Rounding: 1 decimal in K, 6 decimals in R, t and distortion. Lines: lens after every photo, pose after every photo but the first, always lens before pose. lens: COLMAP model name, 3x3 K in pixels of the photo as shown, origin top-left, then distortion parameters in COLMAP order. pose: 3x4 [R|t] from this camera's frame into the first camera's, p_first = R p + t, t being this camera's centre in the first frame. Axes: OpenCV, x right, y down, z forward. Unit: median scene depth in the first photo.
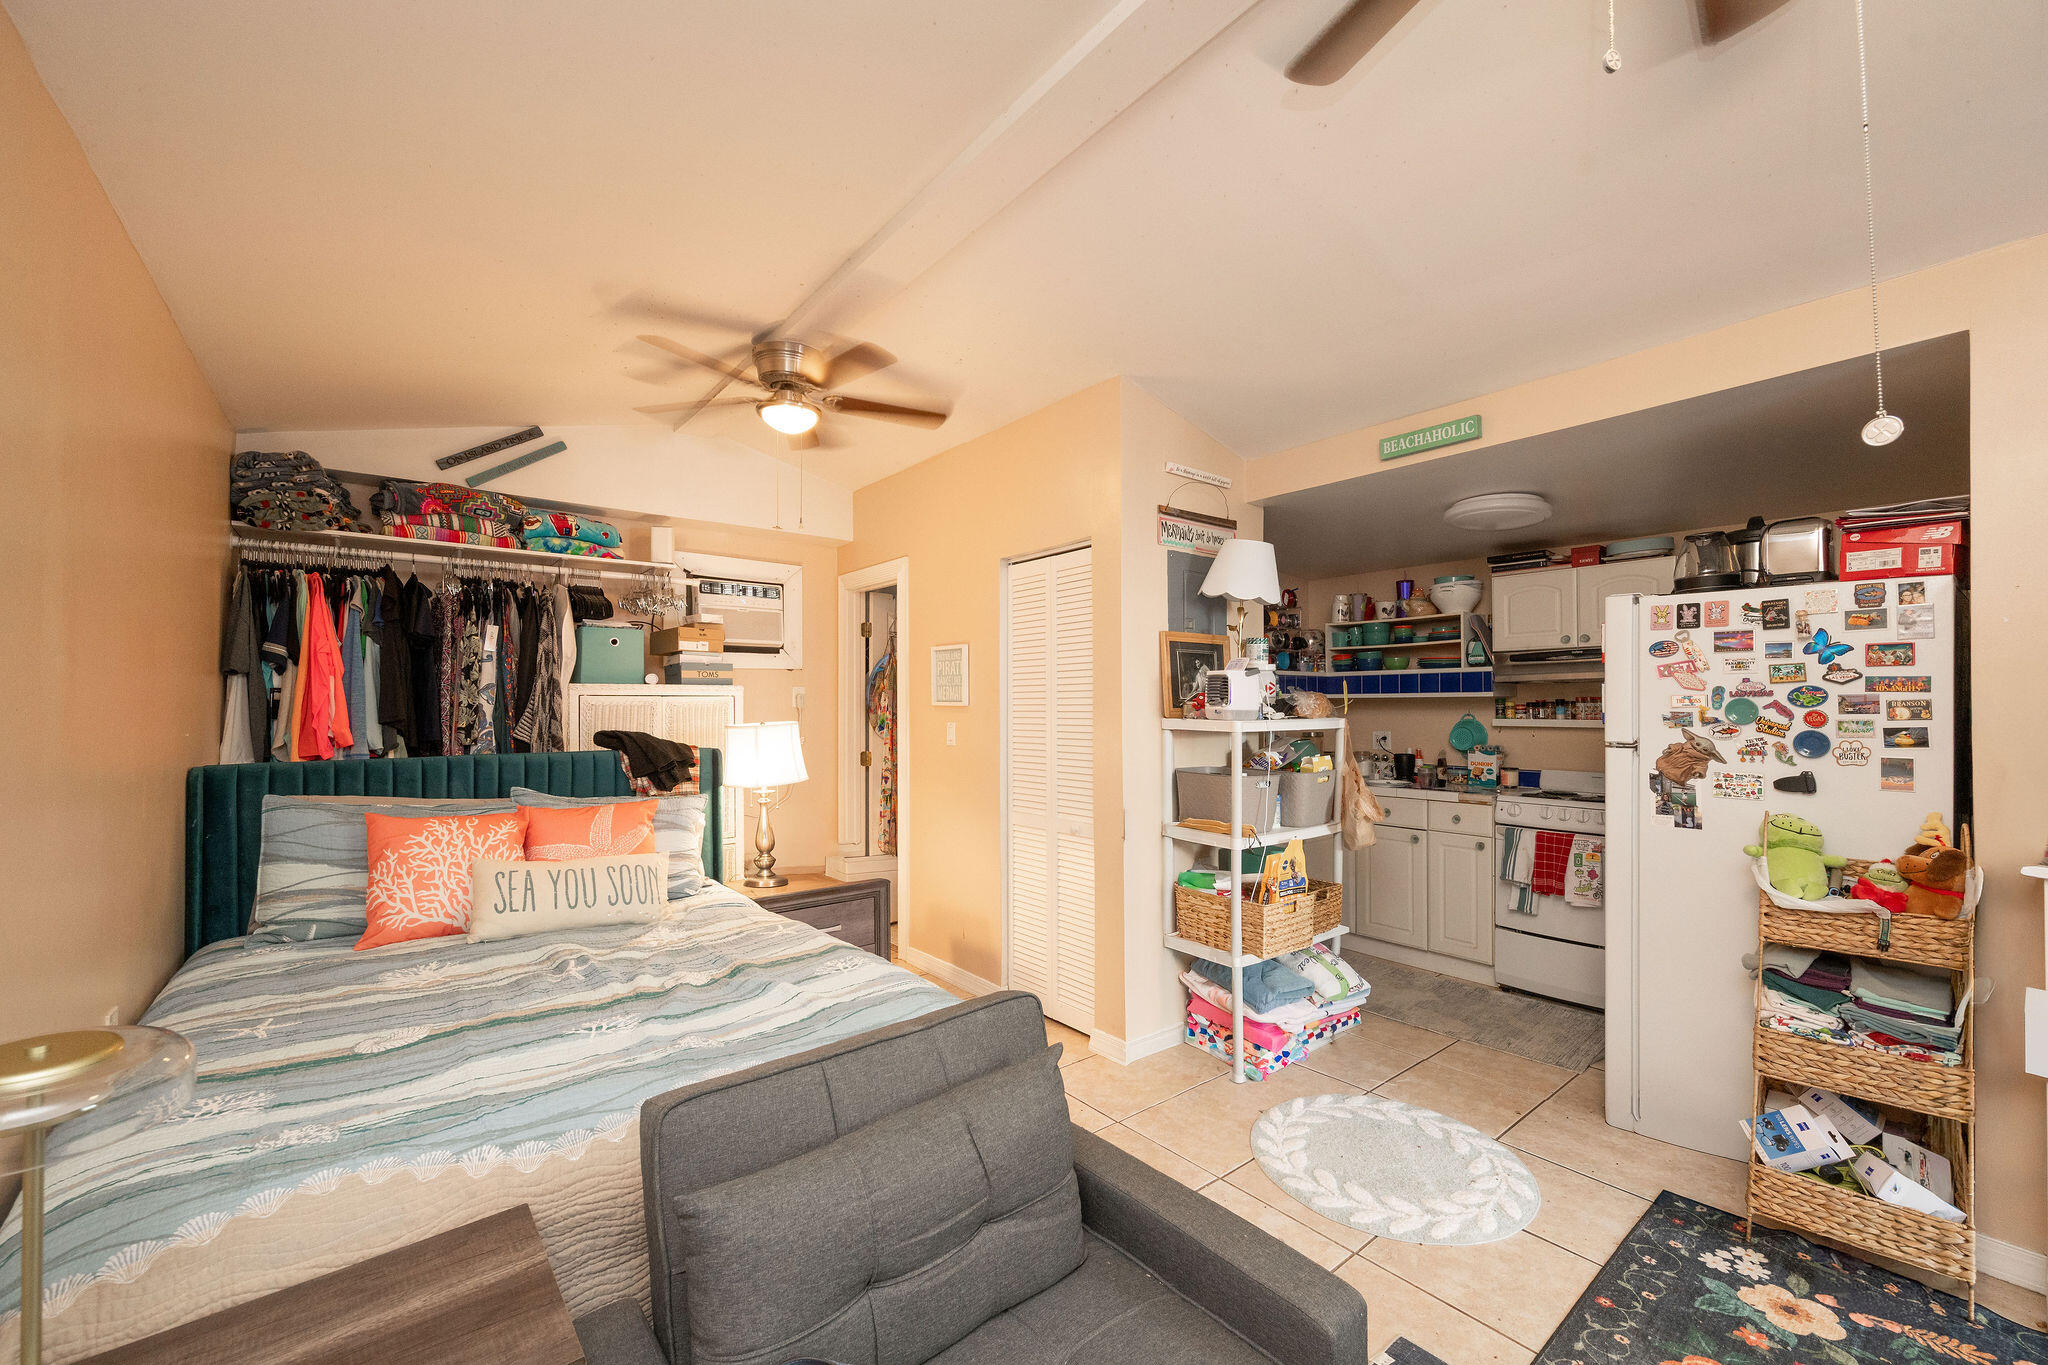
lens RADIAL K [[808.6, 0, 1023.5], [0, 808.6, 700.4], [0, 0, 1]] dist [-0.004403, 0.000302]
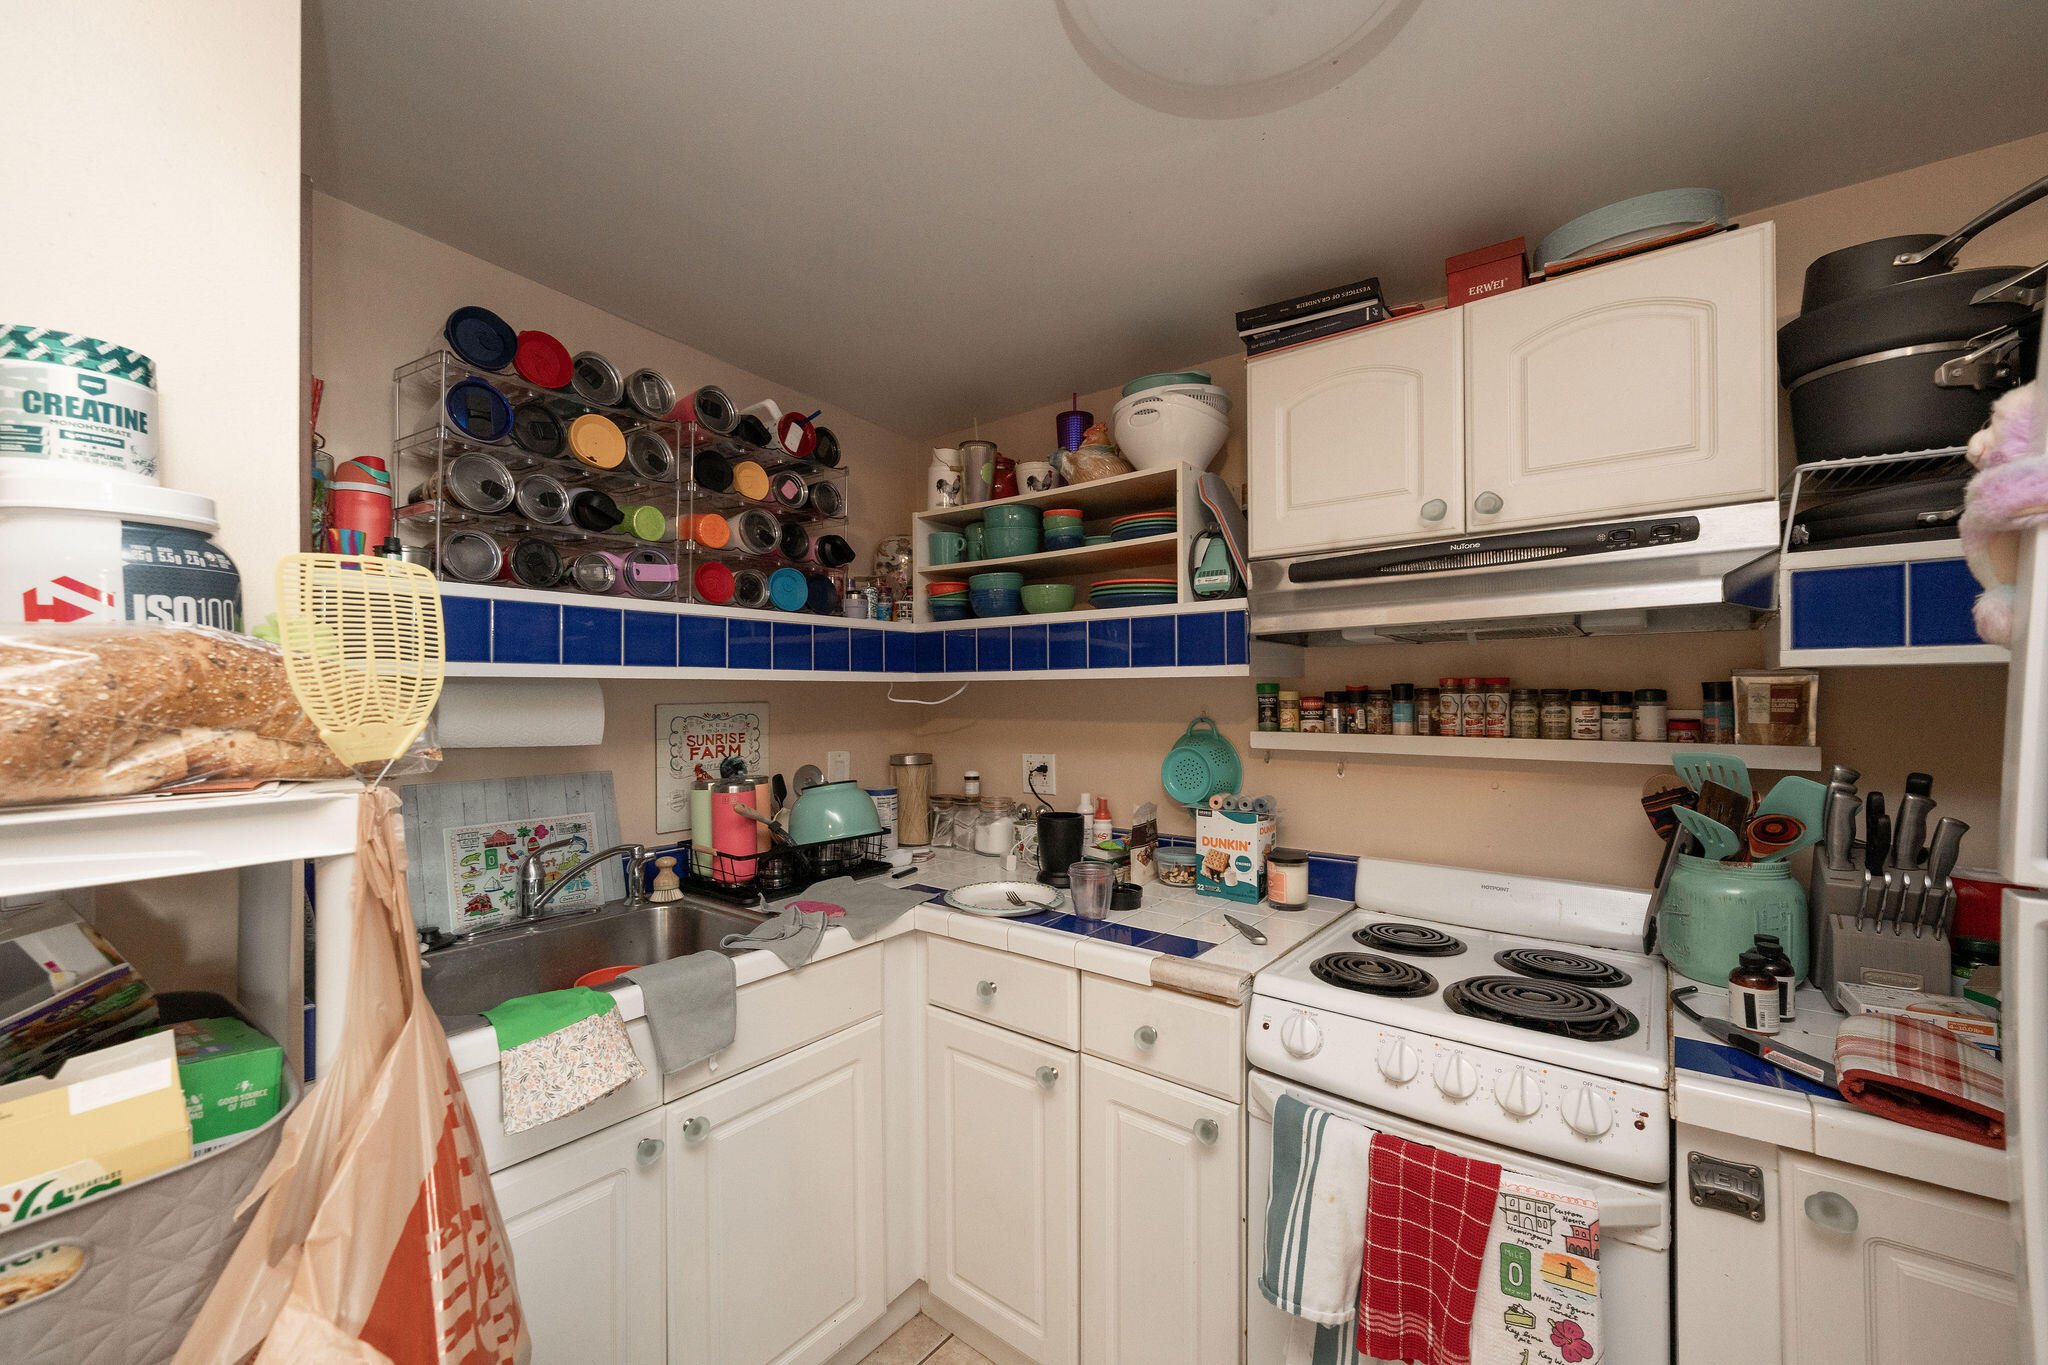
lens RADIAL K [[808.6, 0, 1025.5], [0, 808.6, 683.1], [0, 0, 1]] dist [-0.004403, 0.000302]
pose [[0.974698, 0.005449, 0.223459, 0.384670], [-0.003621, 0.999957, -0.008592, 0.001905], [-0.223496, 0.007565, 0.974676, 0.637729]]
